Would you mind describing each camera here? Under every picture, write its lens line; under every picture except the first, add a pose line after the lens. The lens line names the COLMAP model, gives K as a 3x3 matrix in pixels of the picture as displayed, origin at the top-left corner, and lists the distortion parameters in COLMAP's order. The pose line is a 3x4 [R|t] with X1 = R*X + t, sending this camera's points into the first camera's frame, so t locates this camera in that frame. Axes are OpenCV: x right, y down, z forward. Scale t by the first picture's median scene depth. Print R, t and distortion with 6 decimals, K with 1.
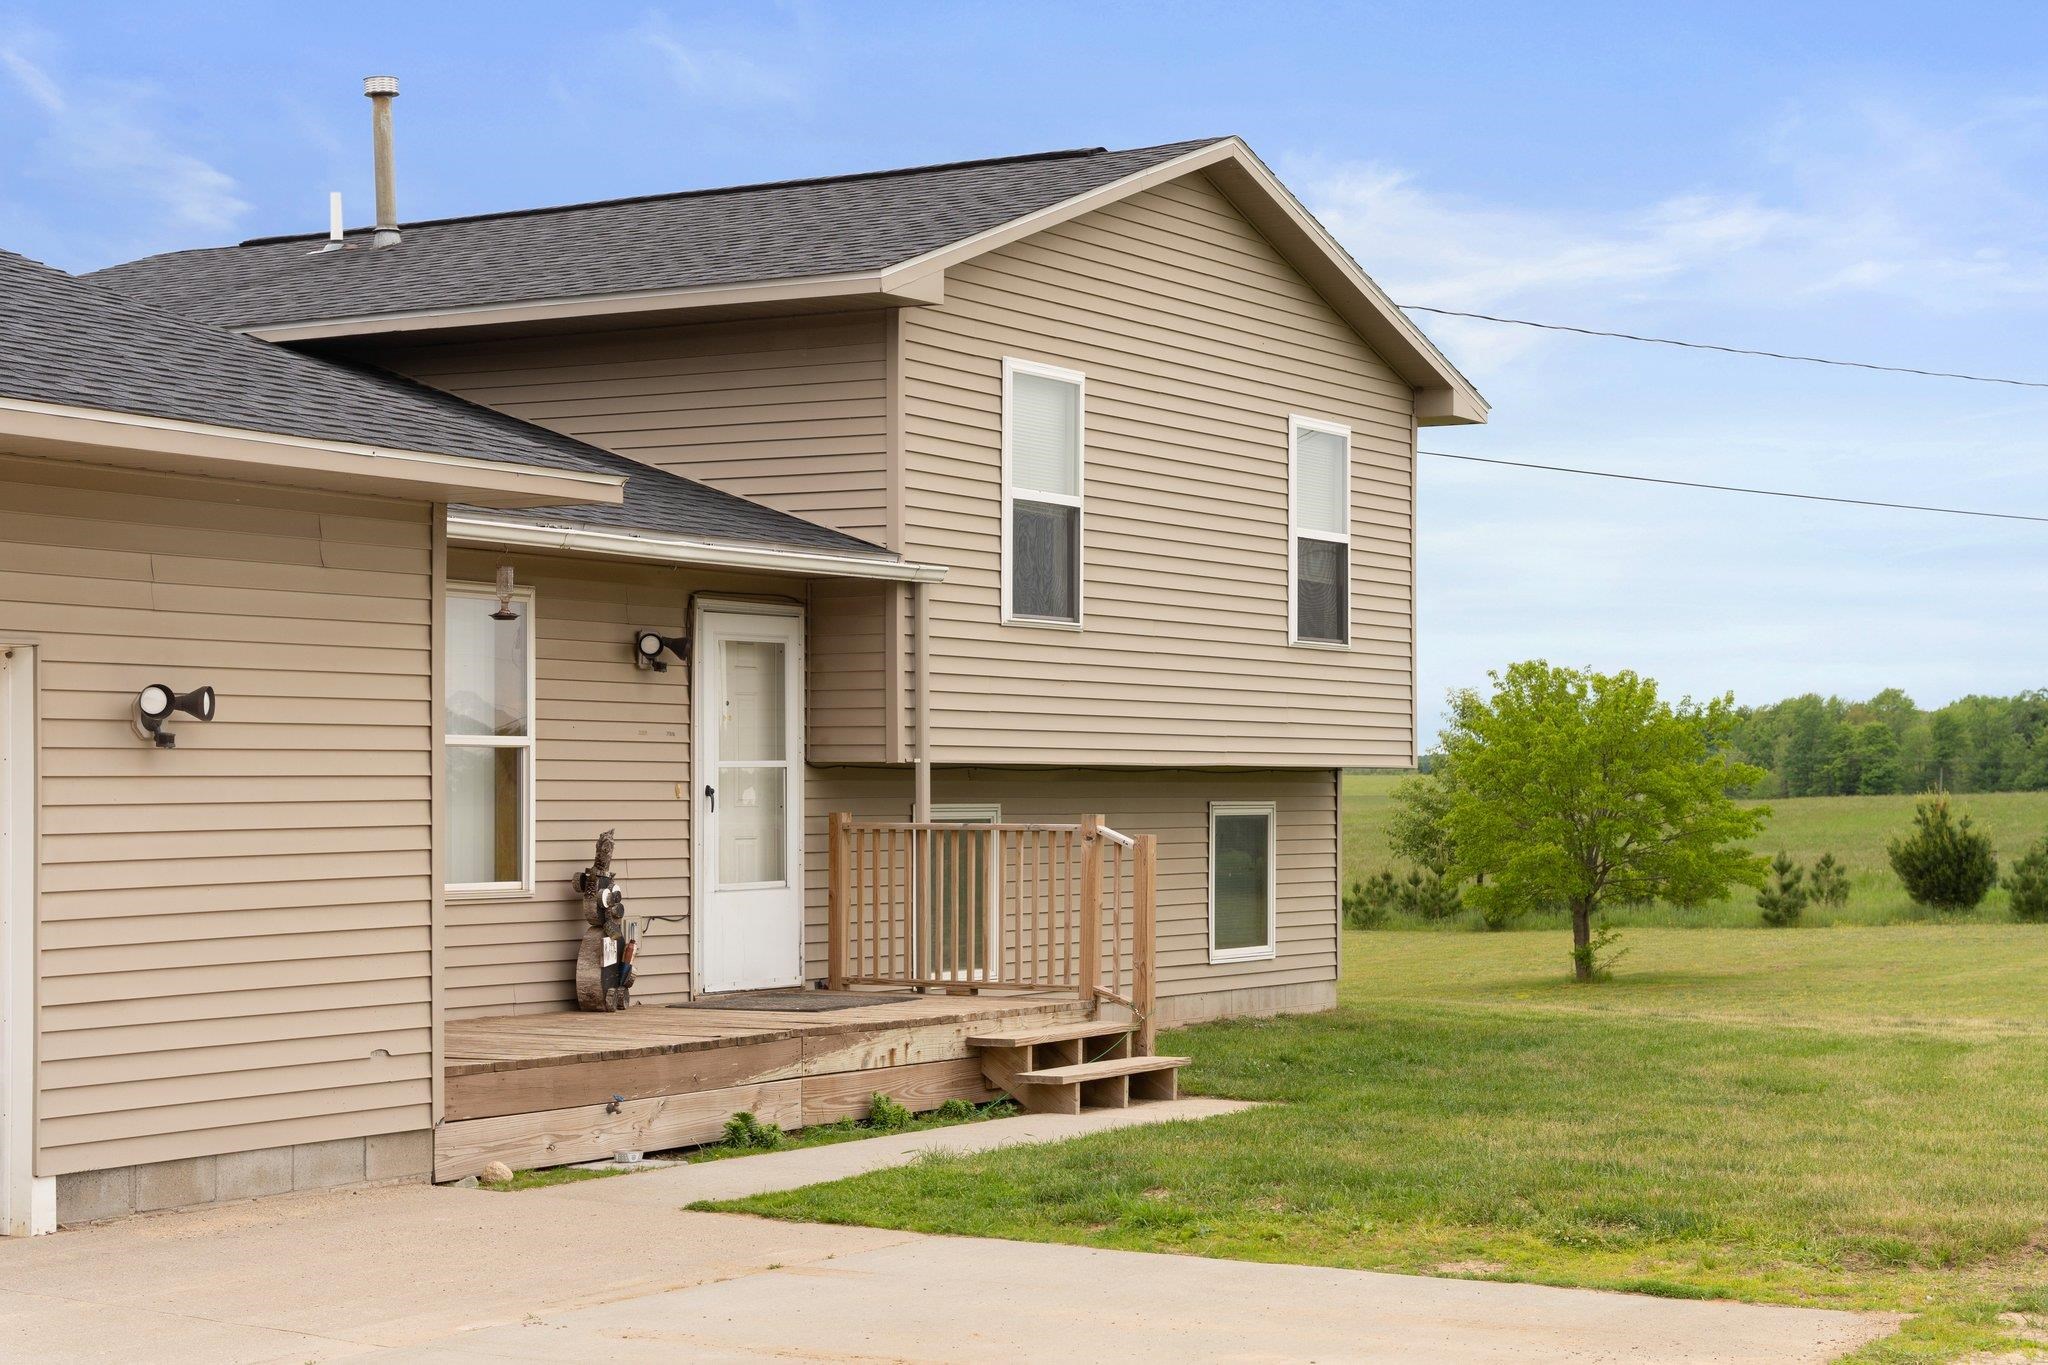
lens RADIAL K [[3544.3, 0, 1024.7], [0, 3544.3, 806.6], [0, 0, 1]] dist [0.057682, 0.033572]
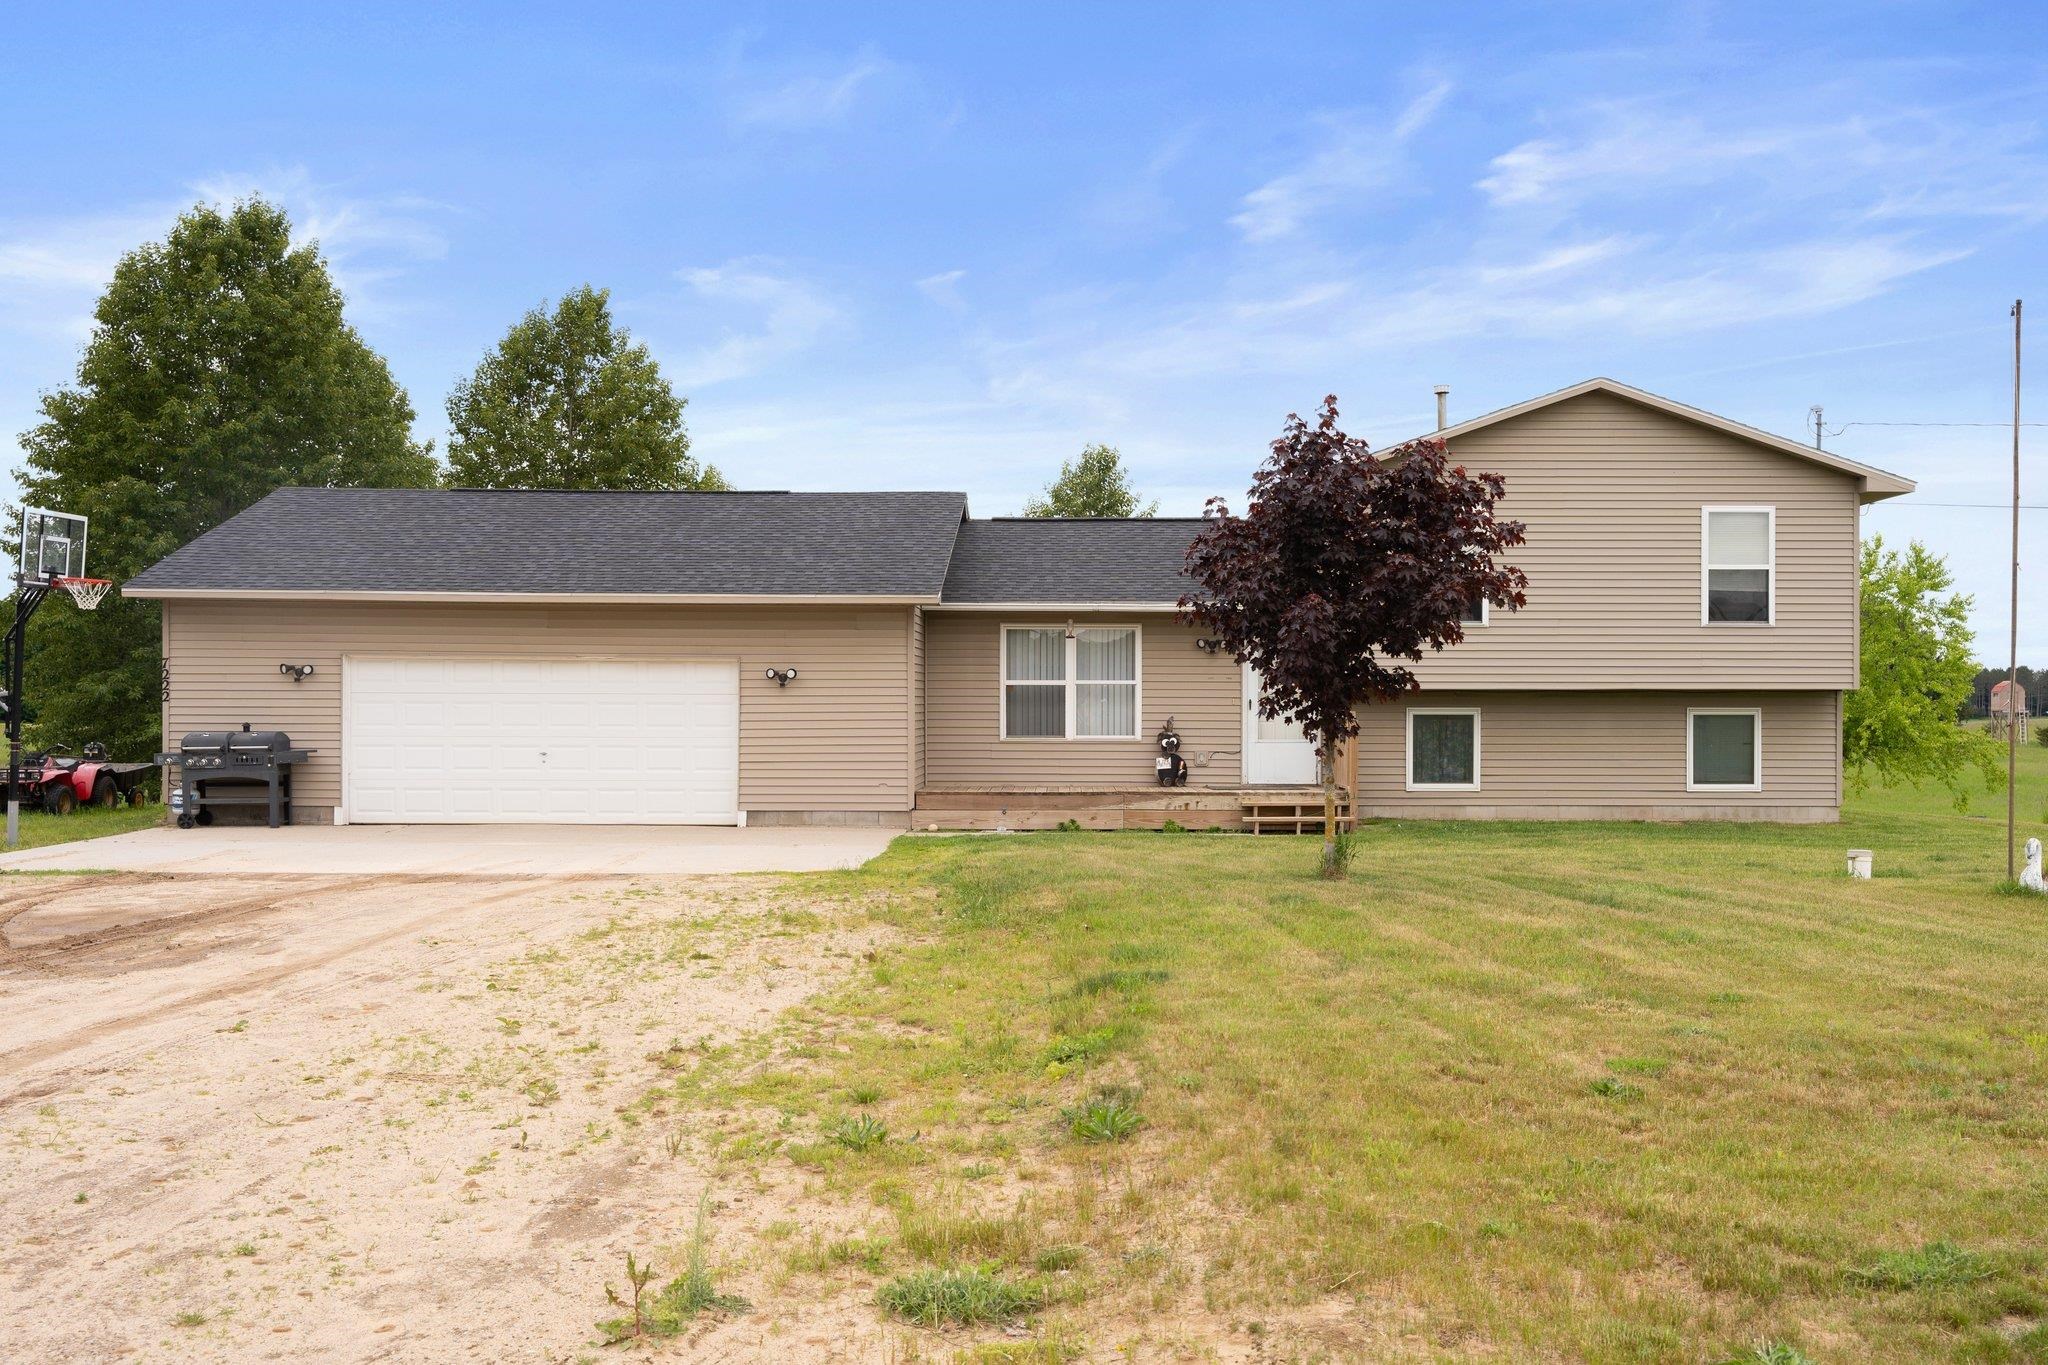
lens RADIAL K [[2159.6, 0, 1024.0], [0, 2159.6, 682.5], [0, 0, 1]] dist [-0.003202, 0.001306]
pose [[0.486865, -0.007638, -0.873444, 1.103846], [-0.005865, 0.999911, -0.012013, 0.001413], [0.873458, 0.010971, 0.486777, 0.133528]]
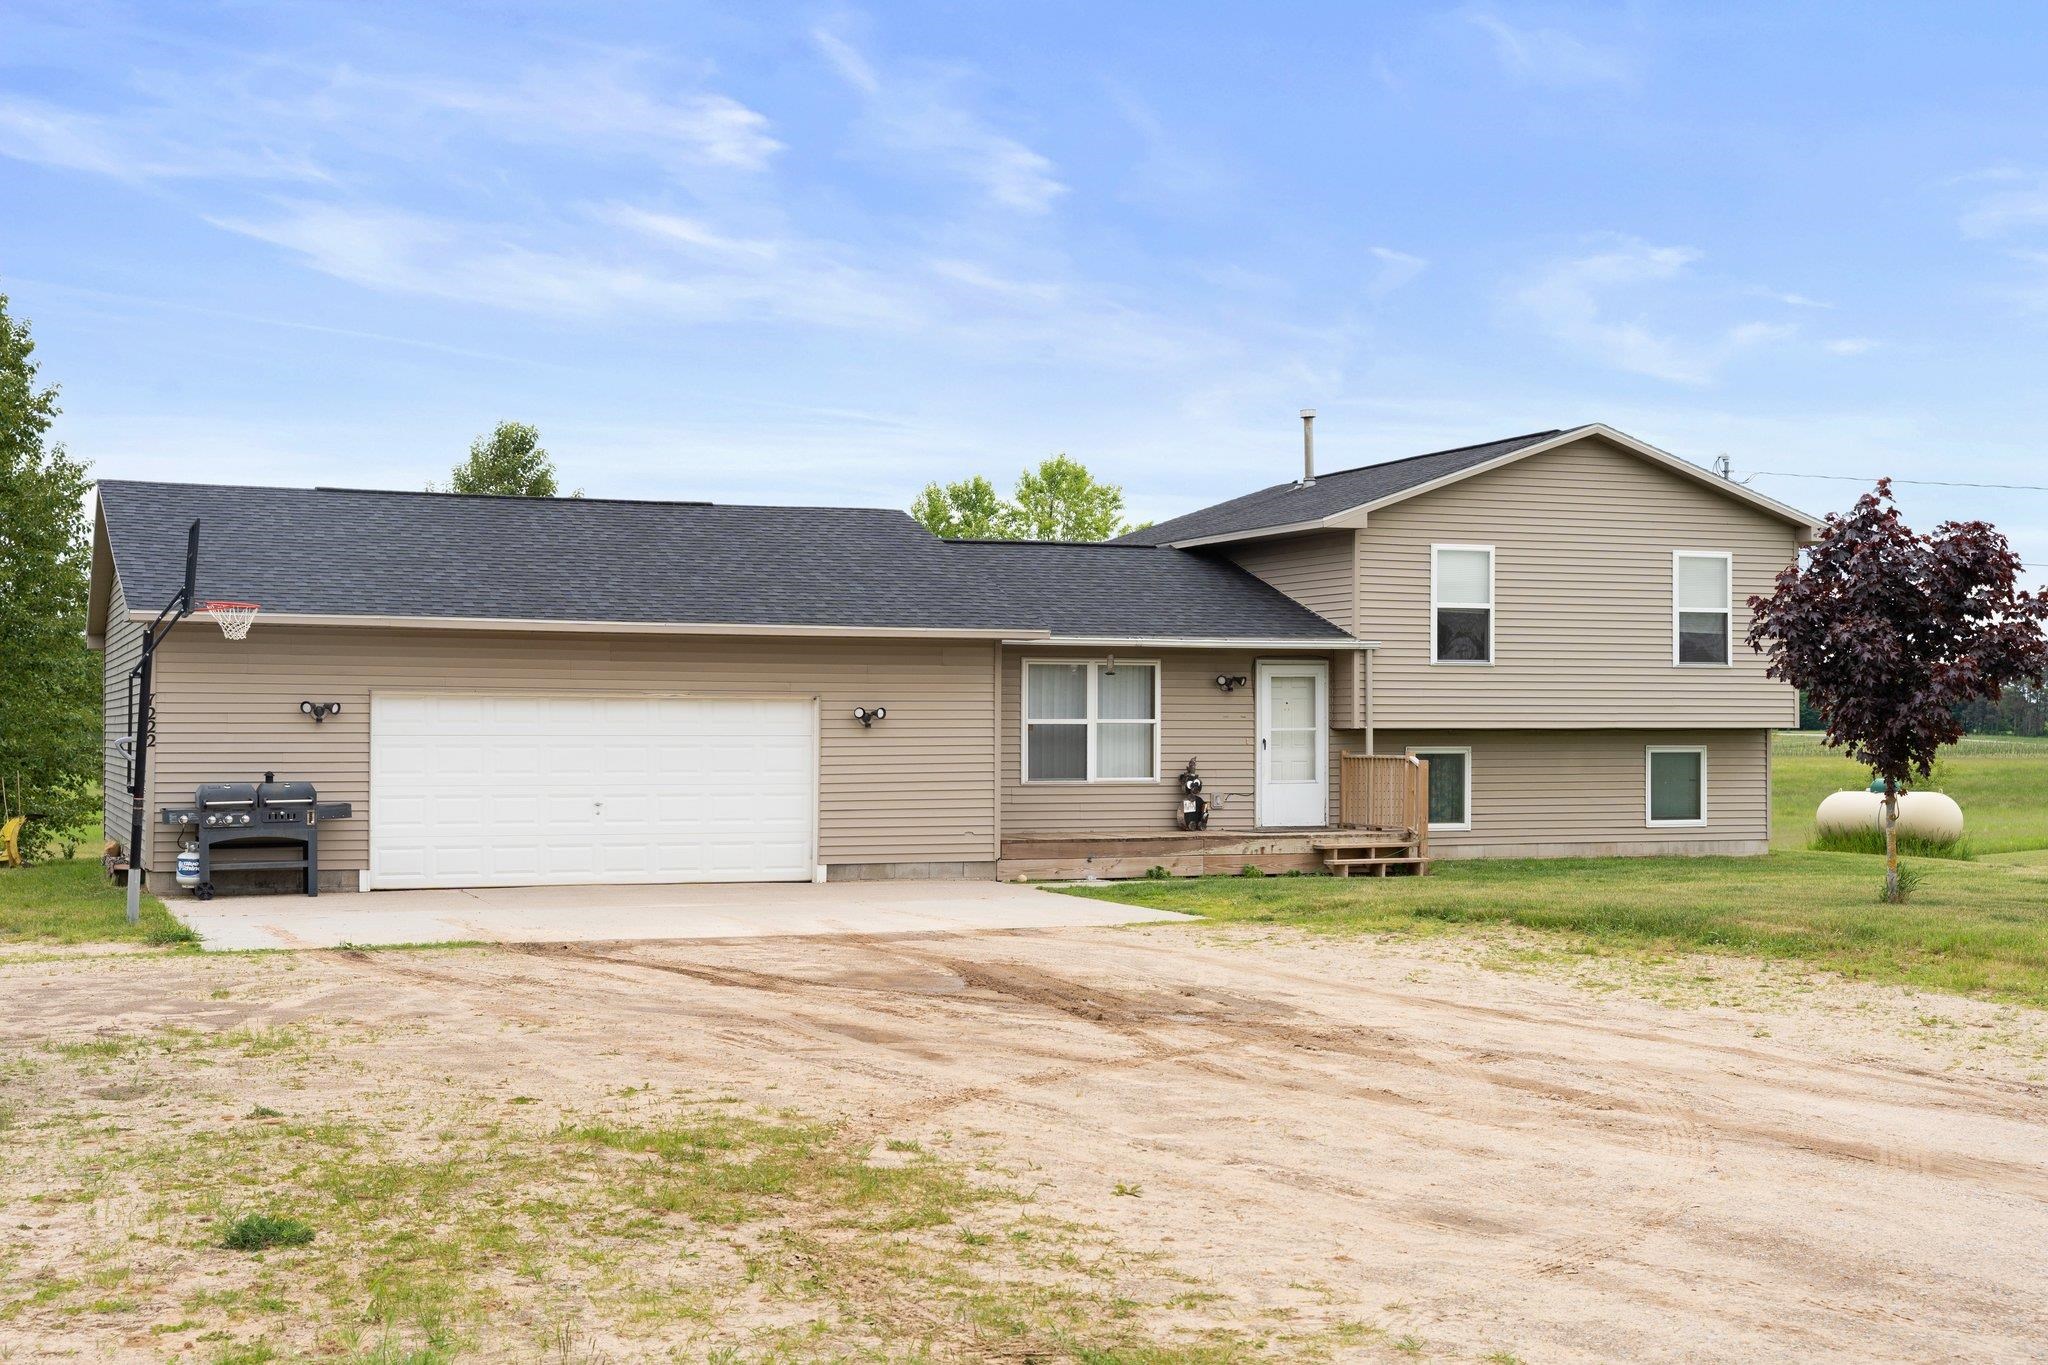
lens RADIAL K [[2803.3, 0, 1024.0], [0, 2803.3, 682.5], [0, 0, 1]] dist [0.016594, -0.001965]
pose [[0.794235, -0.012111, -0.607490, 0.889597], [-0.001760, 0.999751, -0.022232, -0.001474], [0.607609, 0.018726, 0.794016, -0.560465]]
